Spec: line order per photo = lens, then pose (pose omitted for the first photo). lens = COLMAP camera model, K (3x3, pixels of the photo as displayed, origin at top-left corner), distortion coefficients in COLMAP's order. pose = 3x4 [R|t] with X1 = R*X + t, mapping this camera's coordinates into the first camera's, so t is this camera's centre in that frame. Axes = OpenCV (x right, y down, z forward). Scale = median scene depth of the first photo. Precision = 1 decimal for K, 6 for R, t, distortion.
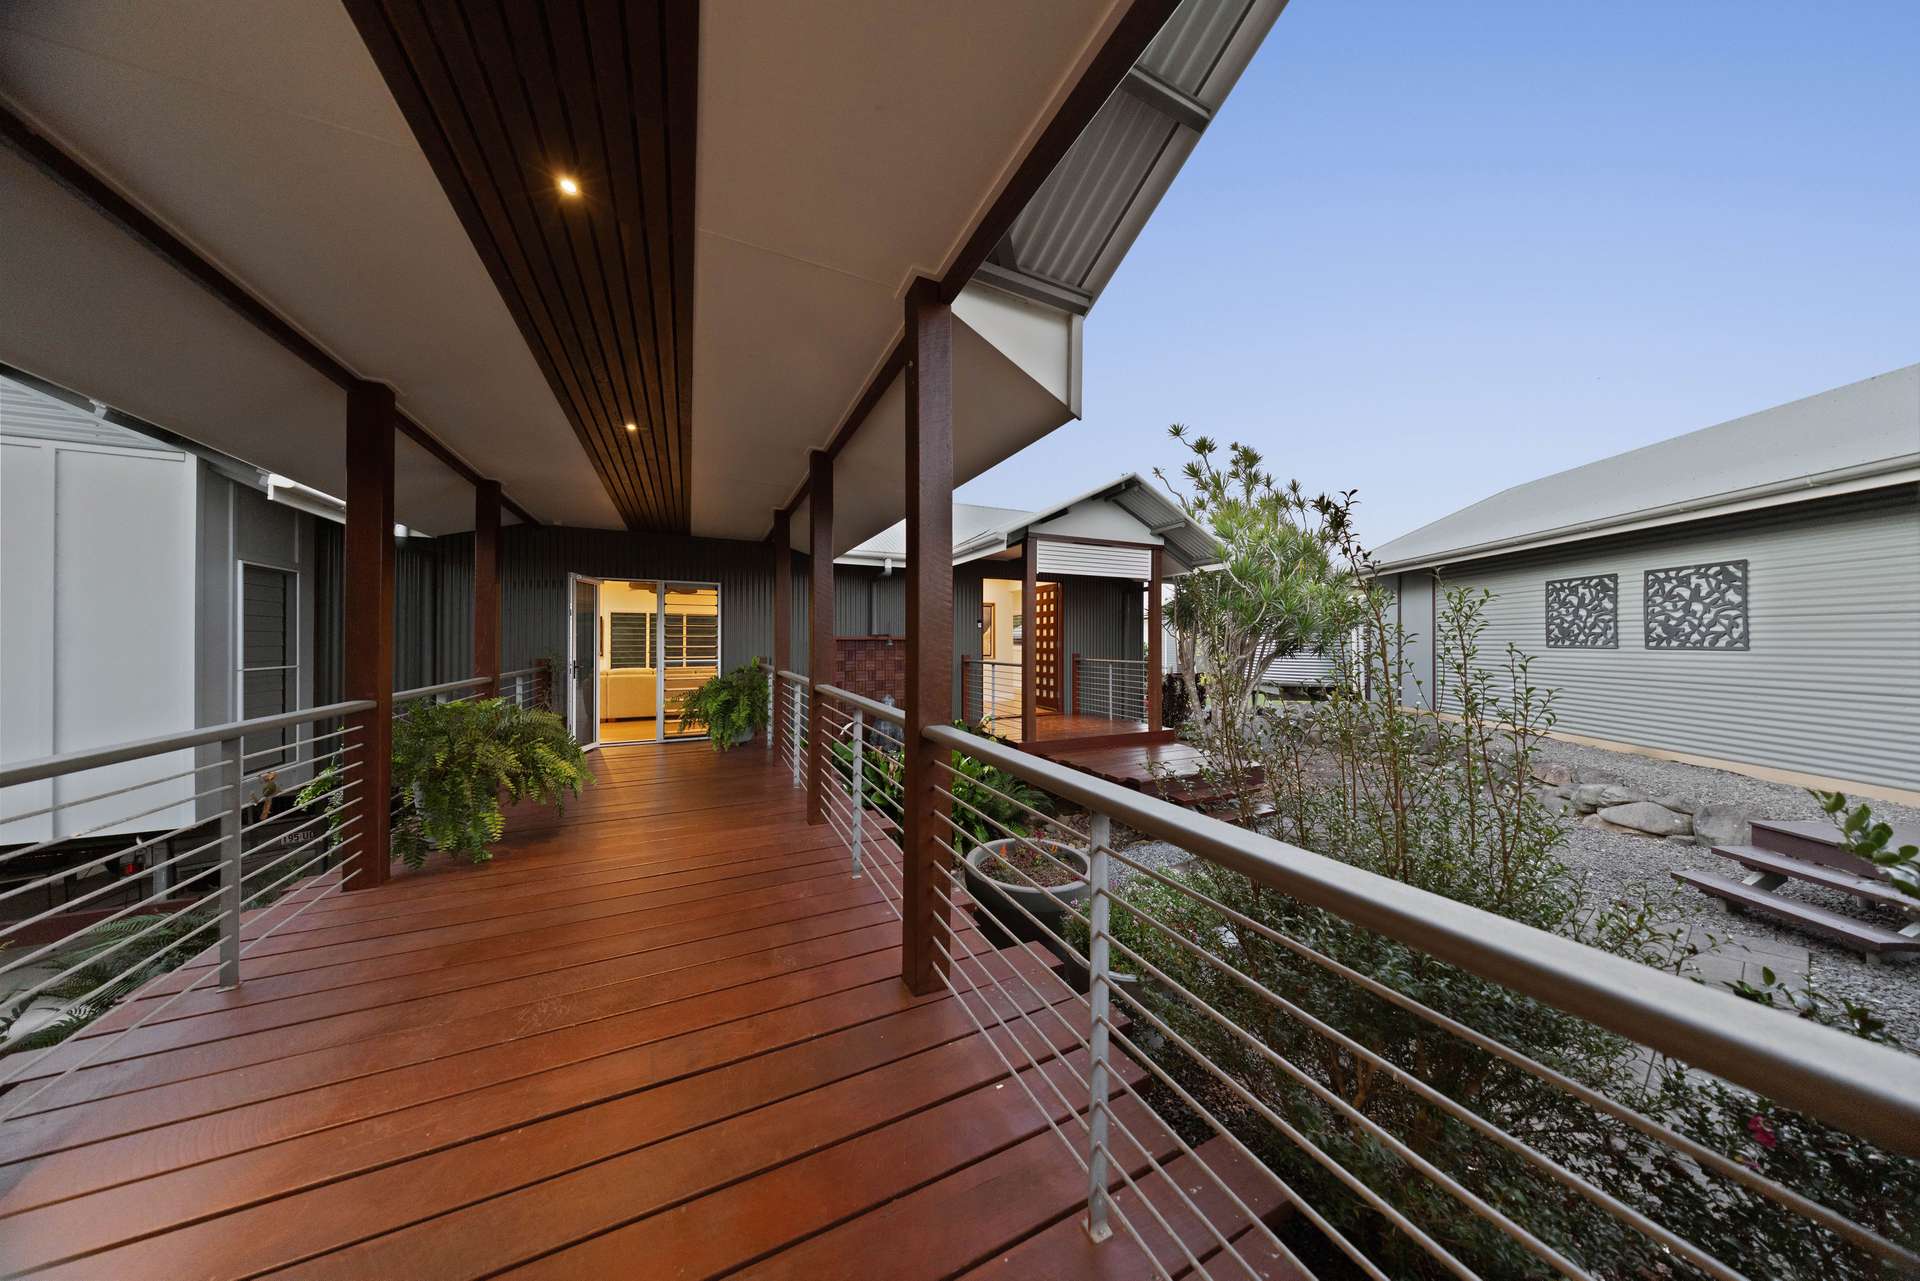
lens RADIAL K [[561.7, 0, 960.7], [0, 561.7, 638.0], [0, 0, 1]] dist [0.000228, -0.000002]
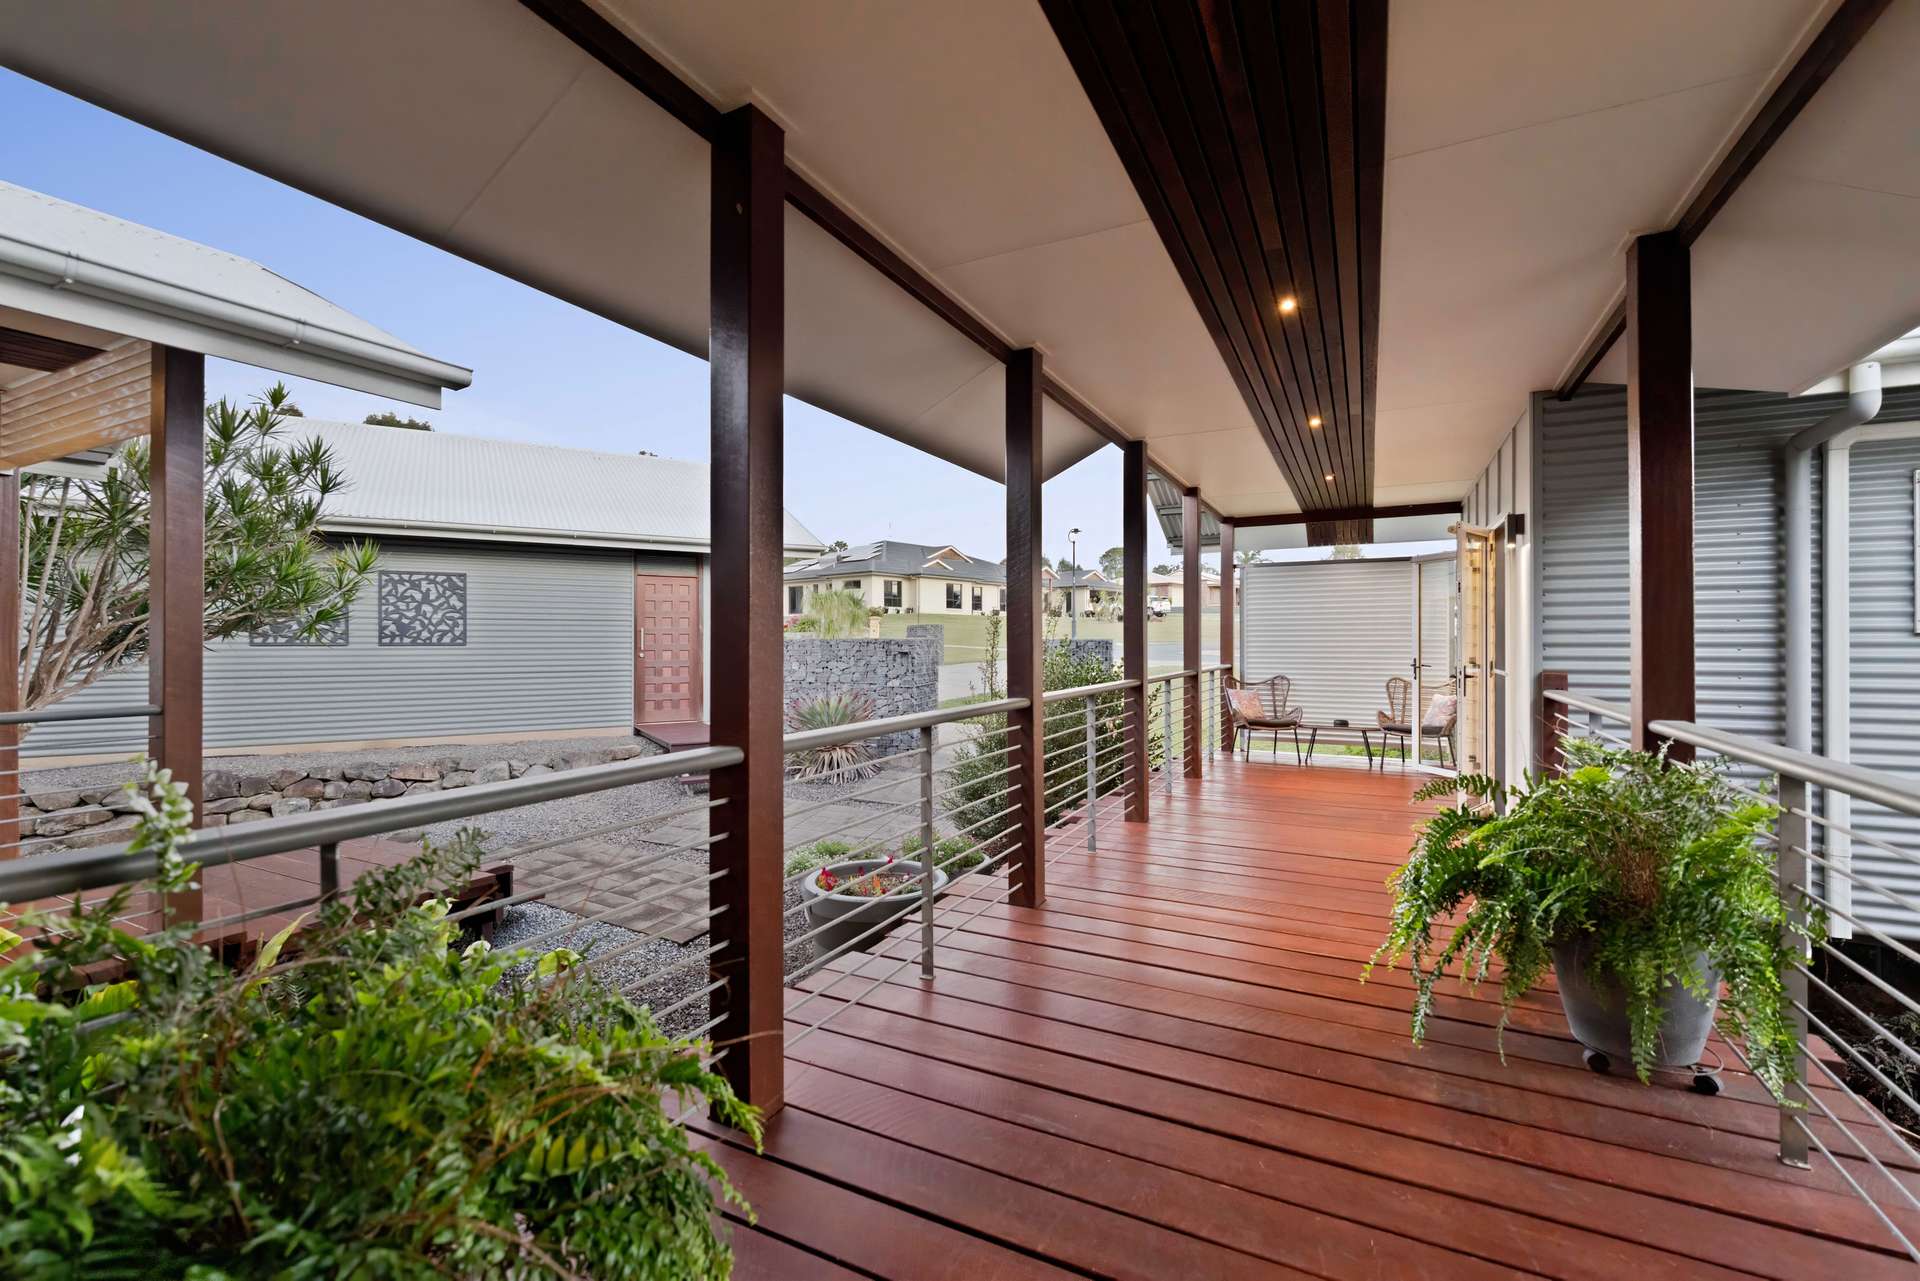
lens RADIAL K [[813.6, 0, 957.4], [0, 813.6, 641.5], [0, 0, 1]] dist [-0.000061, -0.000001]
pose [[-0.604627, 0.001293, 0.796508, -0.674165], [-0.002776, 0.999989, -0.003730, 0.015816], [-0.796504, -0.004466, -0.604617, 1.133269]]
